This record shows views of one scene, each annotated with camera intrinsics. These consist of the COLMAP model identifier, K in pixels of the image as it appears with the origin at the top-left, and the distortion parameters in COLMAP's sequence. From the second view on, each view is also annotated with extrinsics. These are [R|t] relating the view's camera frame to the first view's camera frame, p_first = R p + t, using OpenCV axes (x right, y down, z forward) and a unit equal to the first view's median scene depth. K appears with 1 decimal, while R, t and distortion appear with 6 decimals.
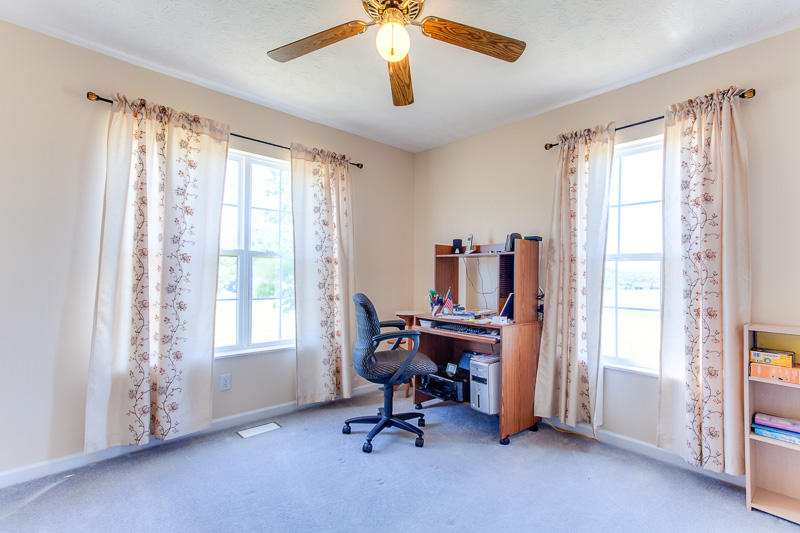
lens RADIAL K [[383.5, 0, 417.7], [0, 383.5, 270.4], [0, 0, 1]] dist [0.023004, 0.000837]
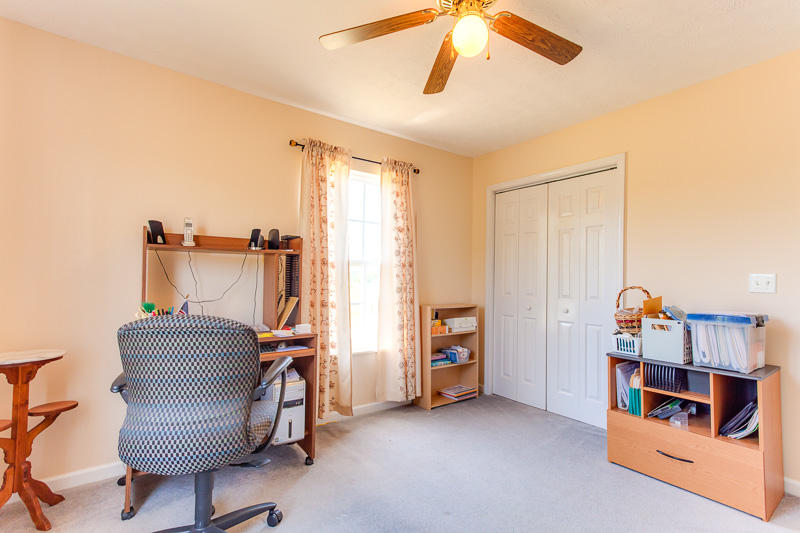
lens RADIAL K [[383.5, 0, 417.7], [0, 383.5, 270.4], [0, 0, 1]] dist [0.023004, 0.000837]
pose [[0.097801, 0.011460, 0.995140, -0.636766], [-0.021603, 0.999723, -0.009389, -0.002131], [-0.994971, -0.020580, 0.098021, 0.642287]]
